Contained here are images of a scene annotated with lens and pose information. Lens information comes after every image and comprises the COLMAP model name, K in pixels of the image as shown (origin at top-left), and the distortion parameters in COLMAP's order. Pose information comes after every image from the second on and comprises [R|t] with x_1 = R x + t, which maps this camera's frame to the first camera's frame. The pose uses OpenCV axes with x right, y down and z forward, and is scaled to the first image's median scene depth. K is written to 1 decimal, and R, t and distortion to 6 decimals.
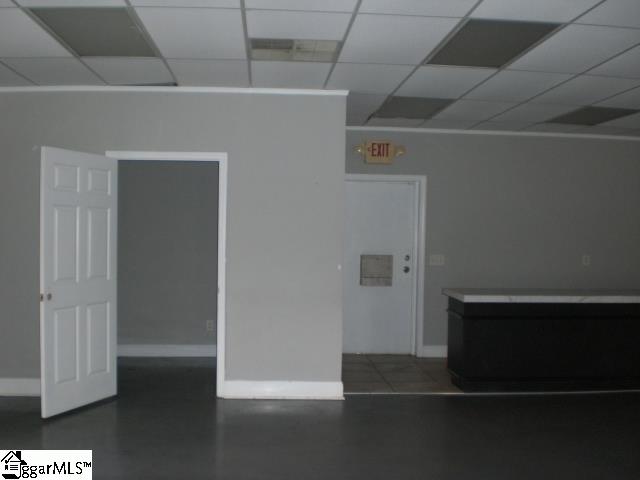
lens RADIAL K [[713.2, 0, 320.1], [0, 713.2, 239.1], [0, 0, 1]] dist [-0.096658, 0.000000]
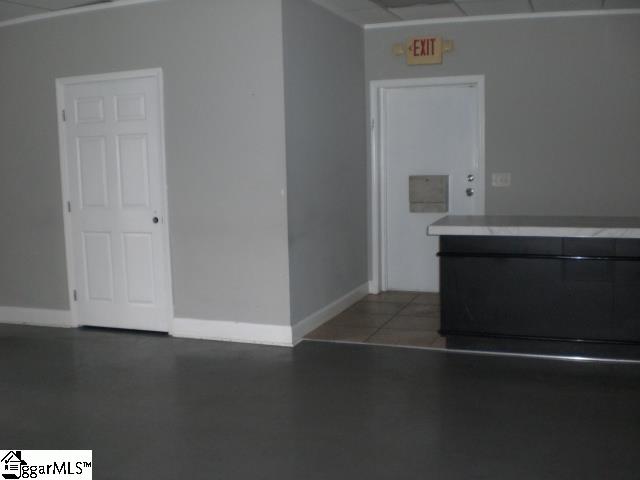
lens RADIAL K [[713.2, 0, 319.4], [0, 713.2, 244.1], [0, 0, 1]] dist [-0.096658, 0.000000]
pose [[0.905999, 0.011086, -0.423134, 0.322096], [0.036824, 0.993803, 0.104882, 0.010130], [0.421674, -0.110604, 0.899976, 0.189770]]
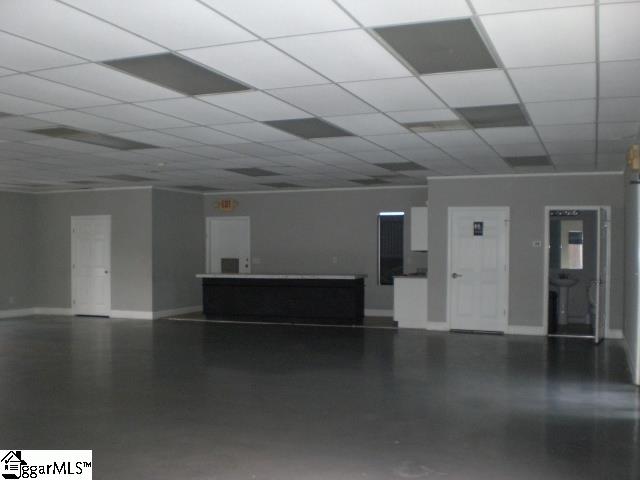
lens RADIAL K [[713.2, 0, 319.1], [0, 713.2, 239.3], [0, 0, 1]] dist [-0.096658, 0.000000]
pose [[0.901848, -0.028122, -0.431137, 1.142605], [0.017350, 0.999432, -0.028898, 0.030908], [0.431705, 0.018581, 0.901823, -0.634178]]
